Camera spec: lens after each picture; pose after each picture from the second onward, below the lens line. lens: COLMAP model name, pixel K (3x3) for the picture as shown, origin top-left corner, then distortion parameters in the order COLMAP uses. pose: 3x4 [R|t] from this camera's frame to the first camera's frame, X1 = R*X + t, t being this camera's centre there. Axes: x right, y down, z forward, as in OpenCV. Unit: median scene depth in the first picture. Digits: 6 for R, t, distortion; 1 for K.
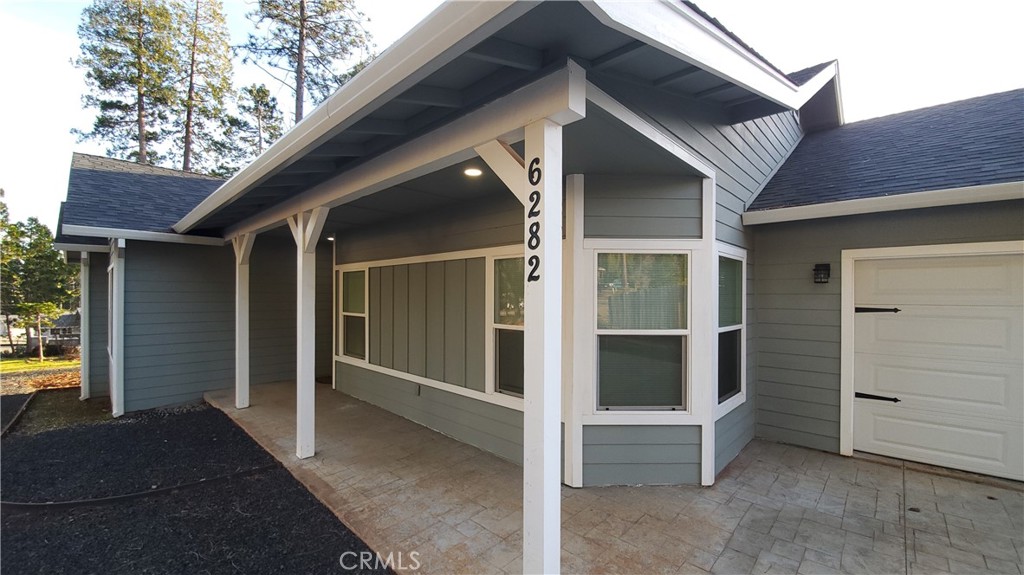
lens RADIAL K [[403.7, 0, 515.9], [0, 403.7, 295.1], [0, 0, 1]] dist [0.003256, -0.011657]
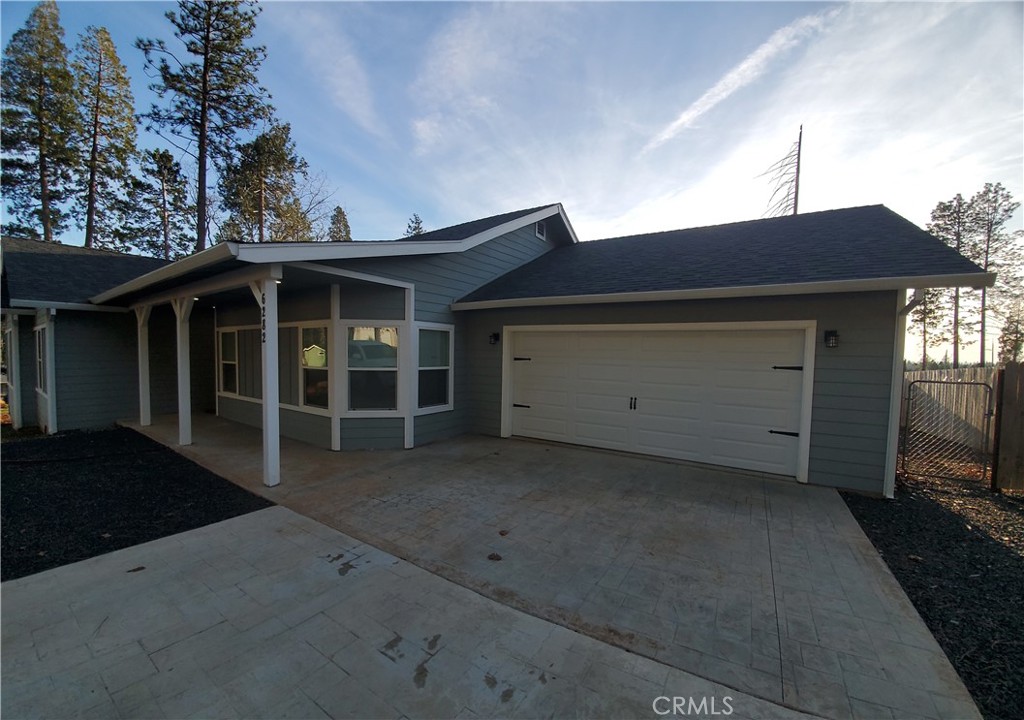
lens RADIAL K [[376.9, 0, 510.5], [0, 376.9, 377.8], [0, 0, 1]] dist [-0.044915, 0.000483]
pose [[0.983219, -0.002286, 0.182414, 0.351031], [-0.010231, 0.997657, 0.067649, 0.003248], [-0.182141, -0.068380, 0.980892, -0.465511]]
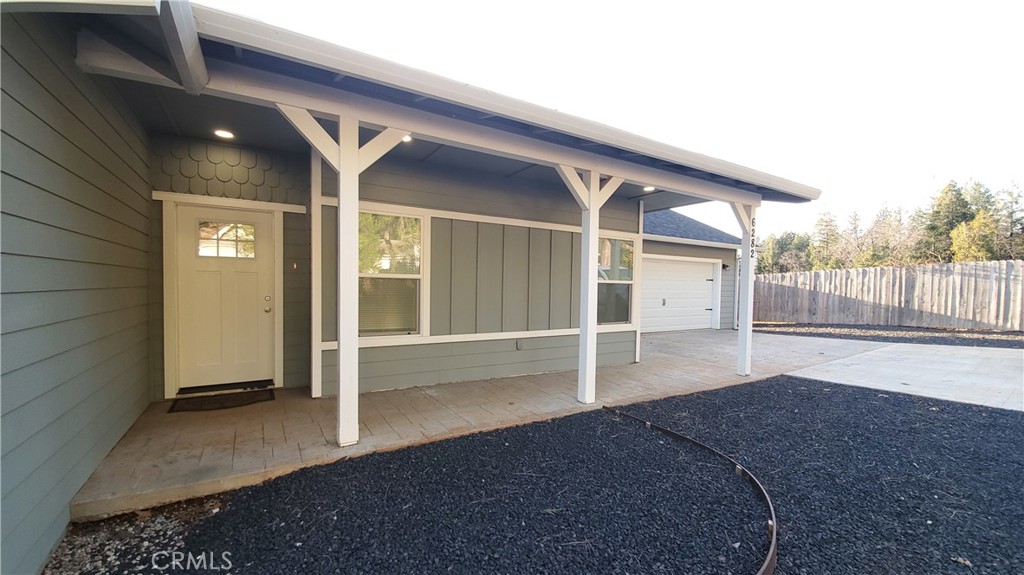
lens RADIAL K [[403.7, 0, 512.9], [0, 403.7, 293.1], [0, 0, 1]] dist [0.003256, -0.011657]
pose [[0.259615, -0.018768, 0.965530, -1.052798], [-0.016373, 0.999582, 0.023832, 0.059156], [-0.965573, -0.021996, 0.259200, 0.604769]]
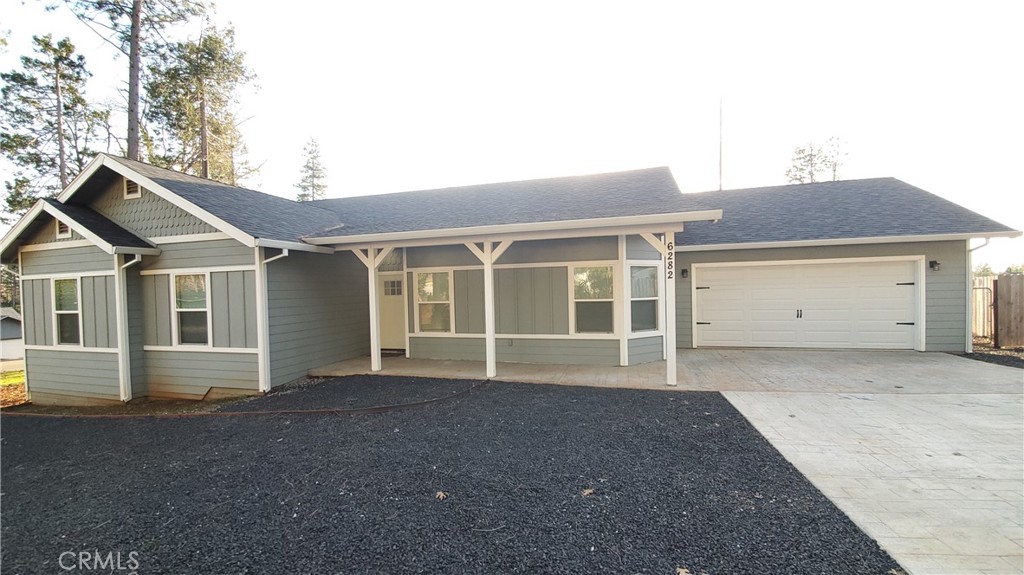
lens RADIAL K [[403.7, 0, 513.8], [0, 403.7, 293.4], [0, 0, 1]] dist [0.003256, -0.011657]
pose [[0.887494, -0.031056, 0.459772, -0.828205], [0.026755, 0.999516, 0.015869, 0.000046], [-0.460043, -0.001782, 0.887895, -0.433084]]
